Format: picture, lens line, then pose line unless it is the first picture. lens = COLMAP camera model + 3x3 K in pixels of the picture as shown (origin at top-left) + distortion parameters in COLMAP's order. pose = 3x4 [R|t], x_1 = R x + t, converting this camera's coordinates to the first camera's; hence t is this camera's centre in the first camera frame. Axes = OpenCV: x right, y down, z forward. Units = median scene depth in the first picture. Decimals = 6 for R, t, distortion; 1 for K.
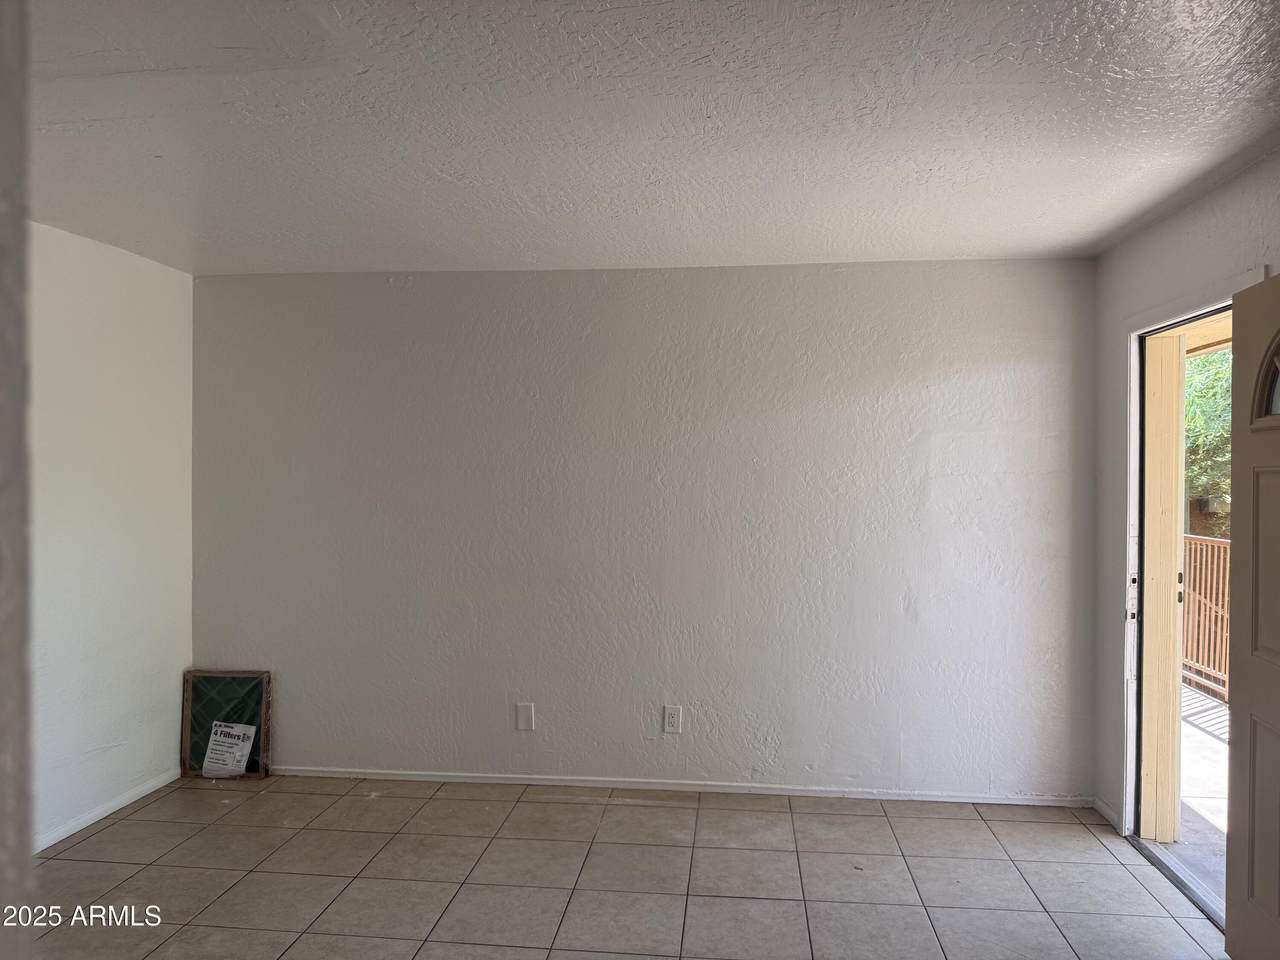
lens RADIAL K [[906.0, 0, 640.0], [0, 906.0, 480.0], [0, 0, 1]] dist [0.133863, -0.200272]
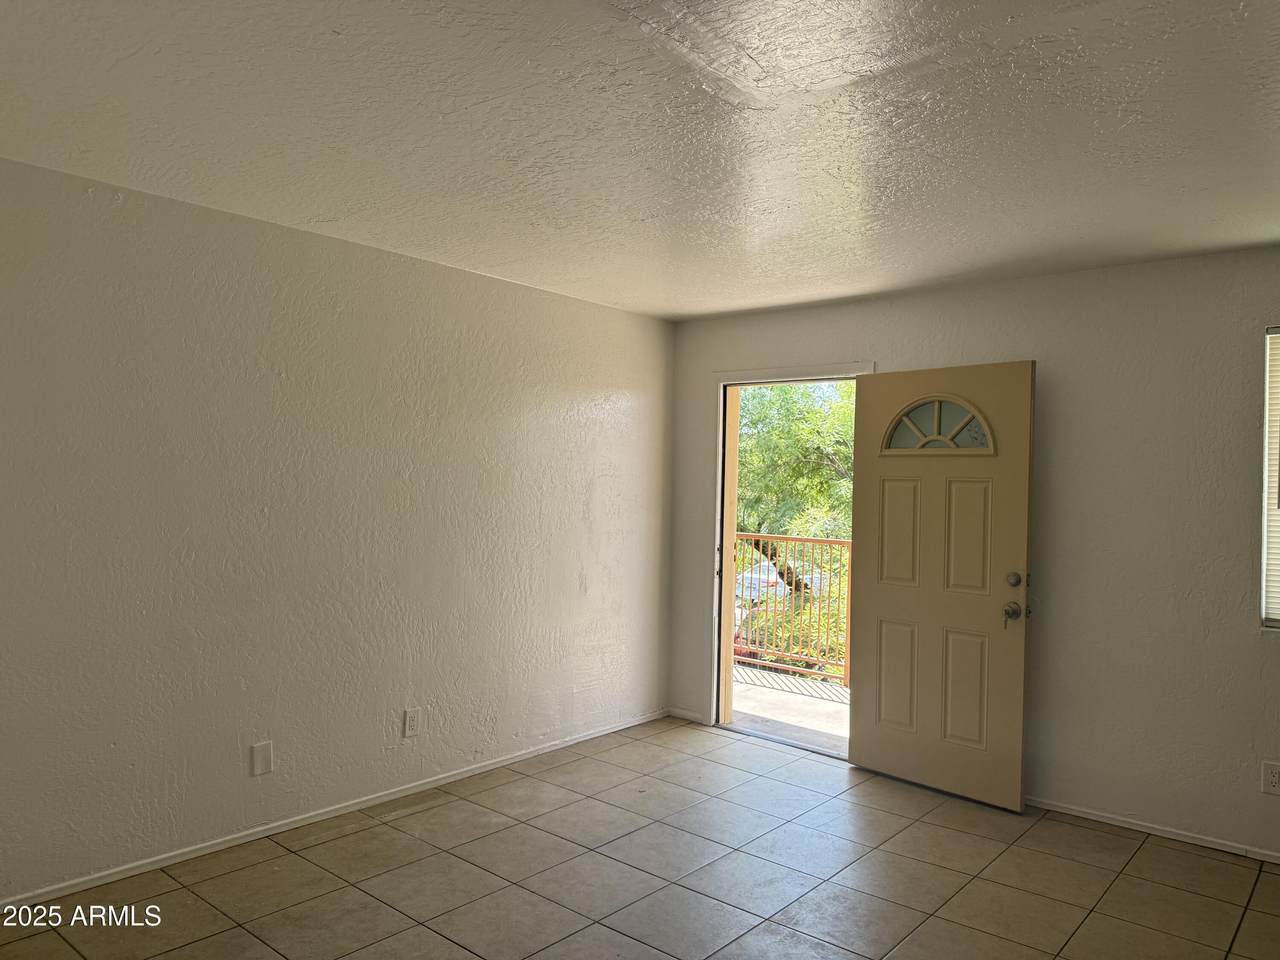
lens RADIAL K [[901.7, 0, 640.0], [0, 901.7, 480.0], [0, 0, 1]] dist [0.000402, -0.005021]
pose [[0.560782, 0.009024, 0.827914, -0.638497], [-0.011770, 0.999926, -0.002927, 0.003523], [-0.827880, -0.008103, 0.560847, 0.266091]]
